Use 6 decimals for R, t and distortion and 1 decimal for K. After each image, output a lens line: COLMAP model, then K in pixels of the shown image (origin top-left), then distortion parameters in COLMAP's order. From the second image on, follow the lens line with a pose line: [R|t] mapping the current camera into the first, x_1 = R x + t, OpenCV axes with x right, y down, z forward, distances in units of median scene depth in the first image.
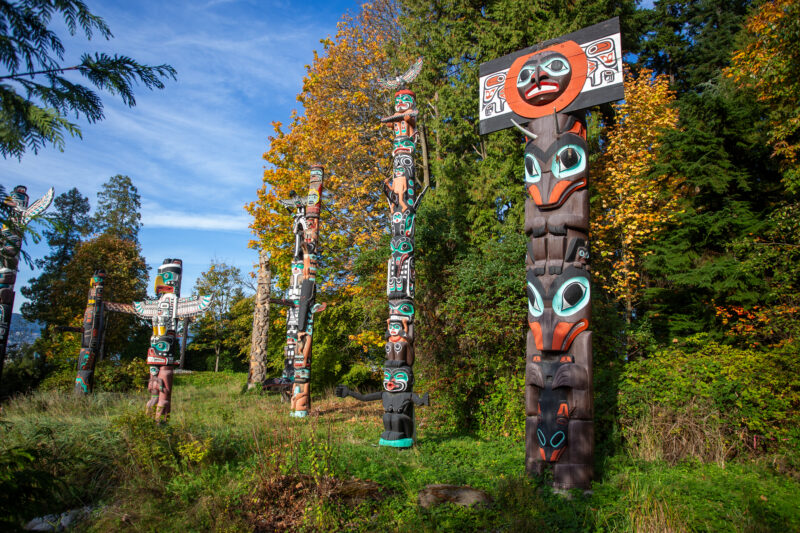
lens RADIAL K [[532.9, 0, 398.7], [0, 532.9, 265.7], [0, 0, 1]] dist [-0.038476, 0.004804]
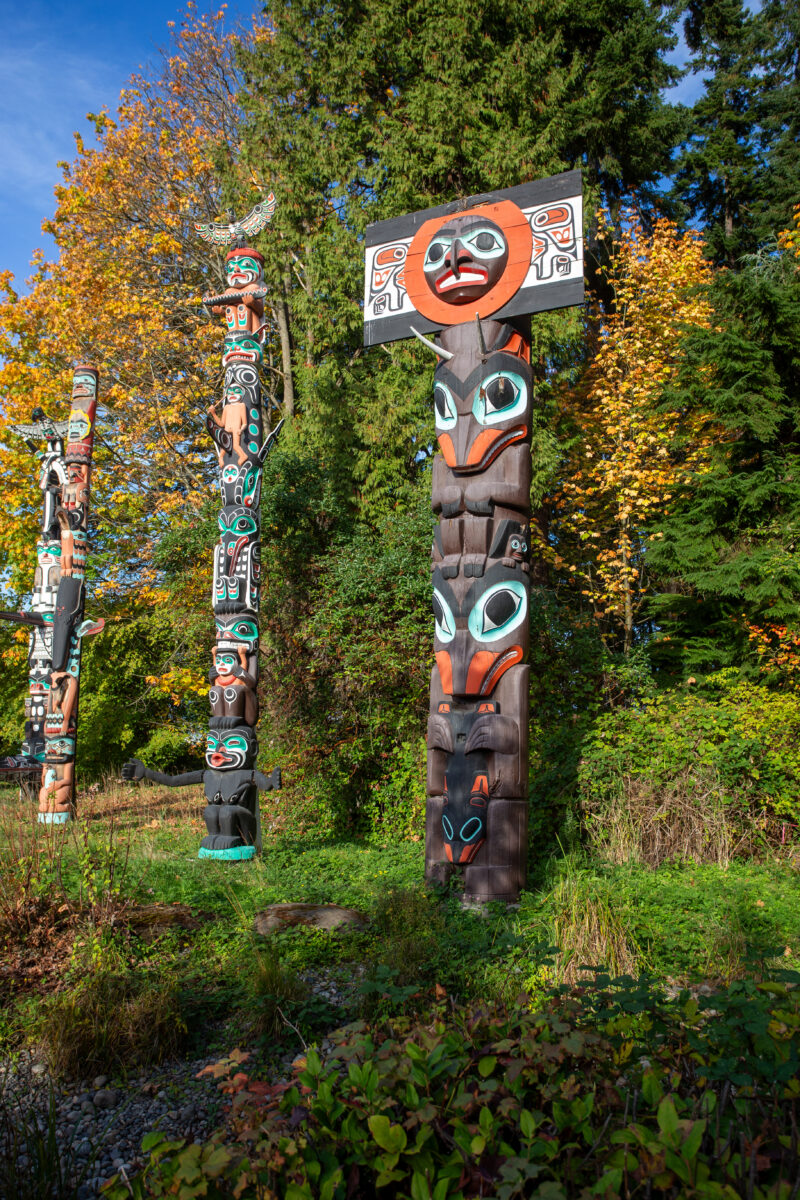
lens RADIAL K [[1009.3, 0, 401.2], [0, 1009.3, 599.9], [0, 0, 1]] dist [-0.011714, 0.029259]
pose [[0.988407, 0.001508, 0.151818, 0.014260], [-0.009695, 0.998537, 0.053197, -0.012578], [-0.151515, -0.054052, 0.986976, -0.118968]]
